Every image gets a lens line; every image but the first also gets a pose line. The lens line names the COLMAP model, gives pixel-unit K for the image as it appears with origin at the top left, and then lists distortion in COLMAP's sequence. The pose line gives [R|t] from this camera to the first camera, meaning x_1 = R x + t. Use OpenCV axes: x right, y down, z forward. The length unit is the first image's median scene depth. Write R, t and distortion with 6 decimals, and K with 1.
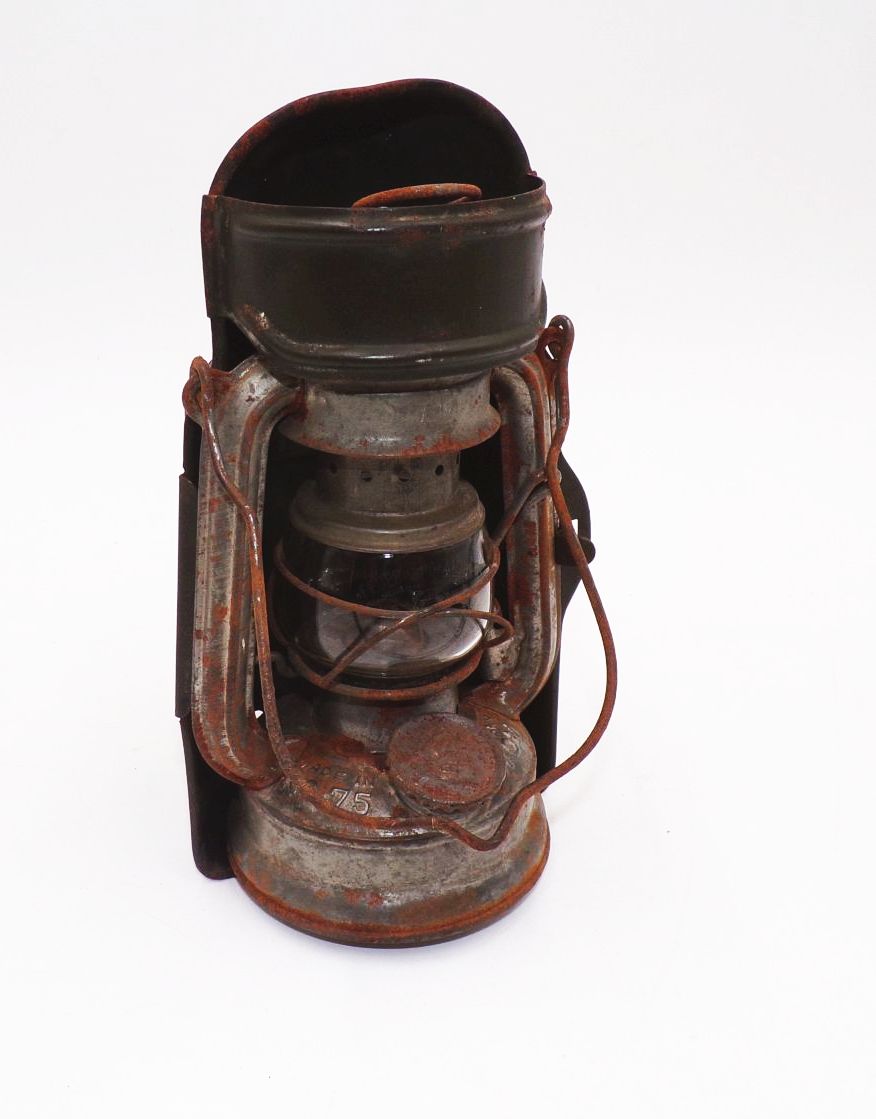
lens RADIAL K [[1044.3, 0, 337.6], [0, 1044.3, 563.1], [0, 0, 1]] dist [-0.002177, -0.001599]
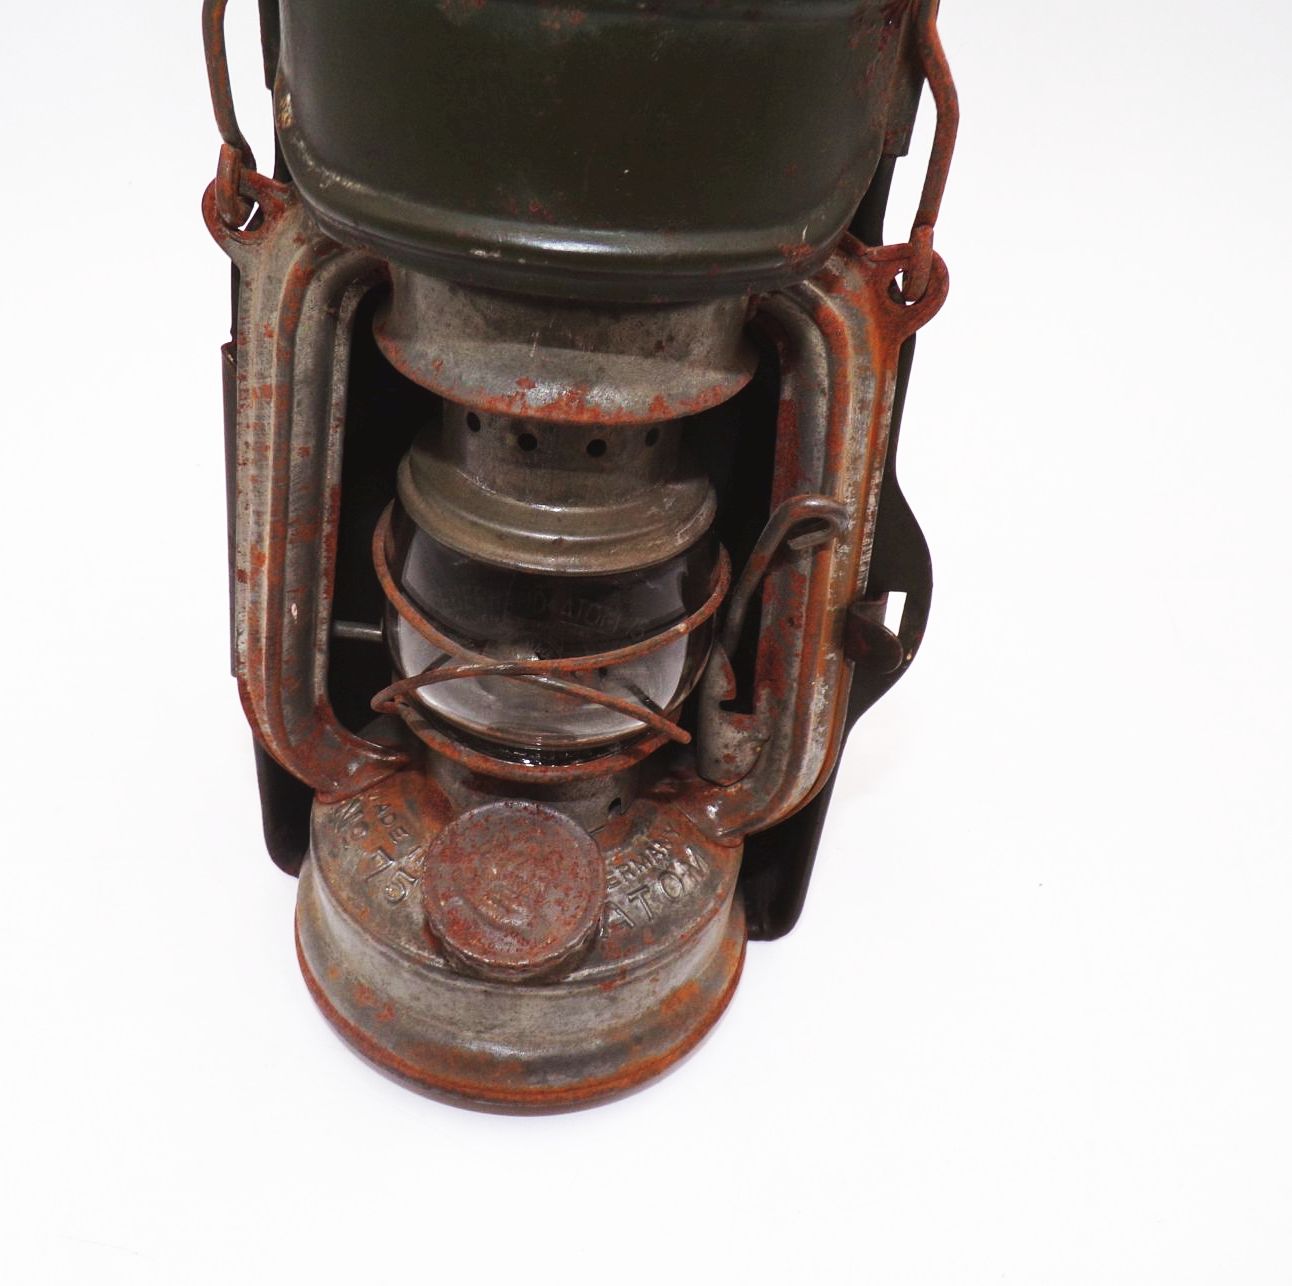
lens RADIAL K [[1102.7, 0, 606.5], [0, 1102.7, 655.9], [0, 0, 1]] dist [0.005031, 0.007423]
pose [[0.893054, 0.347522, -0.285803, 0.295651], [-0.280590, 0.926687, 0.250041, -0.127304], [0.351745, -0.143107, 0.925093, 0.397389]]
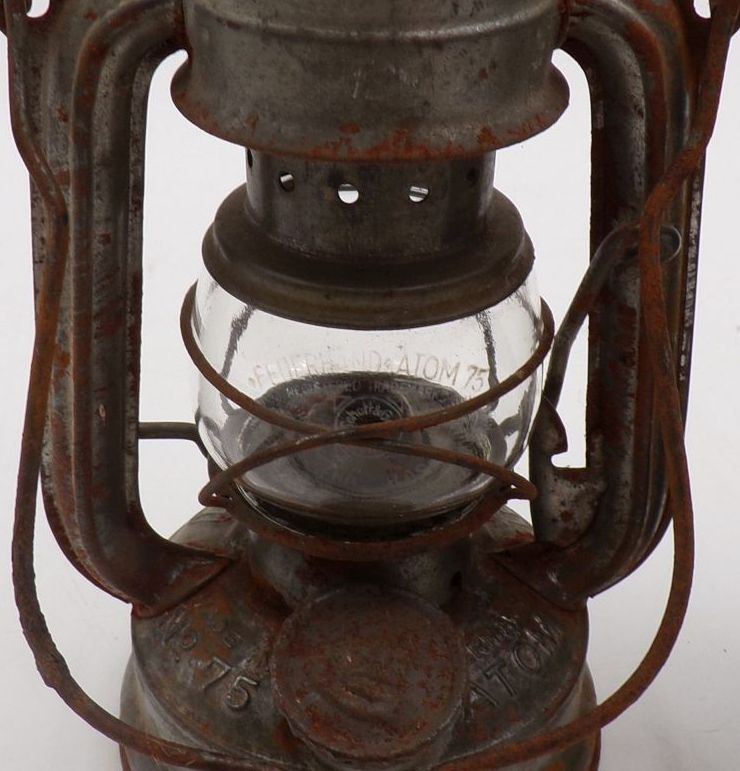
lens RADIAL K [[1103.6, 0, 370.0], [0, 1103.6, 385.5], [0, 0, 1]] dist [-0.004460, -0.015638]
pose [[0.935723, 0.216031, -0.278843, 0.241504], [-0.175033, 0.970694, 0.164672, -0.076119], [0.306246, -0.105281, 0.946113, 0.402048]]
